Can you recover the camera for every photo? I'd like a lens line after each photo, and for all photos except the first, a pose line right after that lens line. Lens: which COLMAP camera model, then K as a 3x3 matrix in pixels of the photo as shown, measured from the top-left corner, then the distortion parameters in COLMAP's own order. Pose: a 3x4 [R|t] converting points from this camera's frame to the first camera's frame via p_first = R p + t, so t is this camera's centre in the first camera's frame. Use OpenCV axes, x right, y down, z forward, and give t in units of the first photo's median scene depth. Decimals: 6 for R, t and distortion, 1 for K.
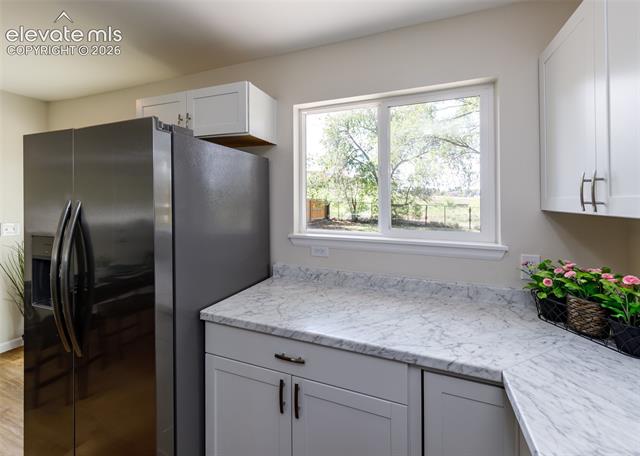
lens RADIAL K [[263.2, 0, 328.1], [0, 263.2, 200.6], [0, 0, 1]] dist [0.007689, 0.001157]
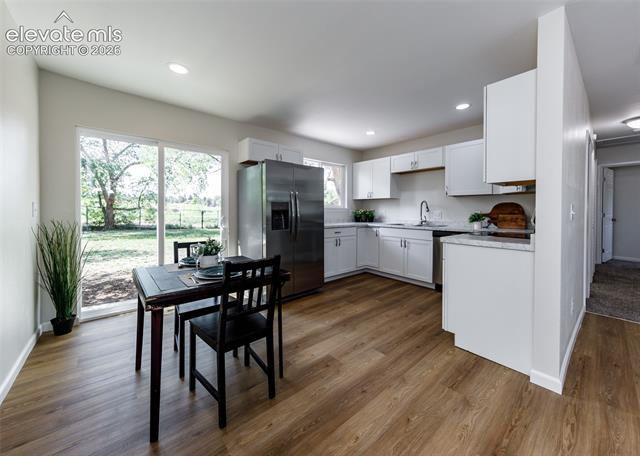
lens RADIAL K [[239.9, 0, 318.5], [0, 239.9, 213.7], [0, 0, 1]] dist [0.007835, 0.000149]
pose [[0.491082, -0.016512, 0.870957, -2.799730], [-0.005445, 0.999743, 0.022024, 0.180095], [-0.871097, -0.015558, 0.490865, -0.435547]]
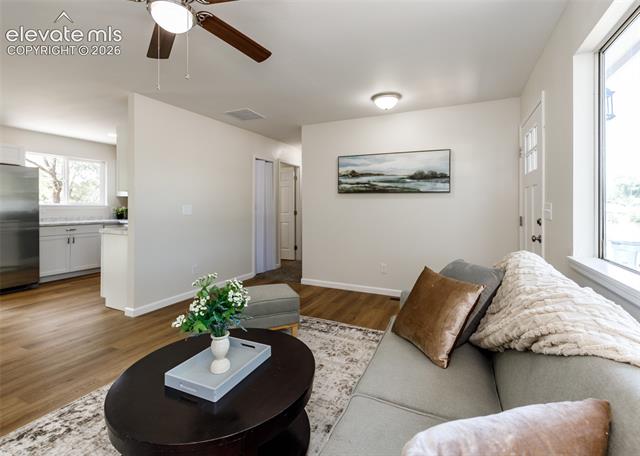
lens RADIAL K [[302.8, 0, 323.4], [0, 302.8, 209.7], [0, 0, 1]] dist [0.009126, -0.000920]
pose [[0.100426, -0.020335, 0.994737, -3.520831], [-0.007593, 0.999746, 0.021204, 0.117698], [-0.994916, -0.009683, 0.100246, -2.644496]]
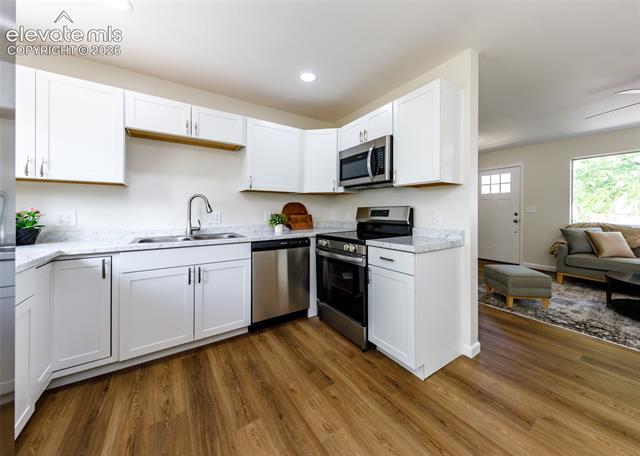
lens RADIAL K [[239.9, 0, 340.1], [0, 239.9, 214.2], [0, 0, 1]] dist [0.007835, 0.000149]
pose [[-0.831831, -0.005951, 0.554998, -1.348924], [-0.001970, 0.999968, 0.007770, 0.206964], [-0.555026, 0.005370, -0.831816, 0.805034]]
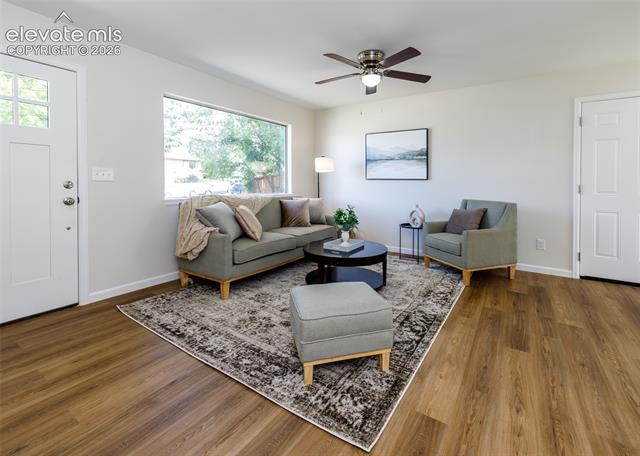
lens RADIAL K [[294.0, 0, 331.2], [0, 294.0, 181.3], [0, 0, 1]] dist [0.025288, -0.001005]
pose [[-0.228109, 0.001048, -0.973635, -0.072854], [-0.005200, 0.999984, 0.002294, 0.189459], [0.973622, 0.005586, -0.228099, -1.737944]]
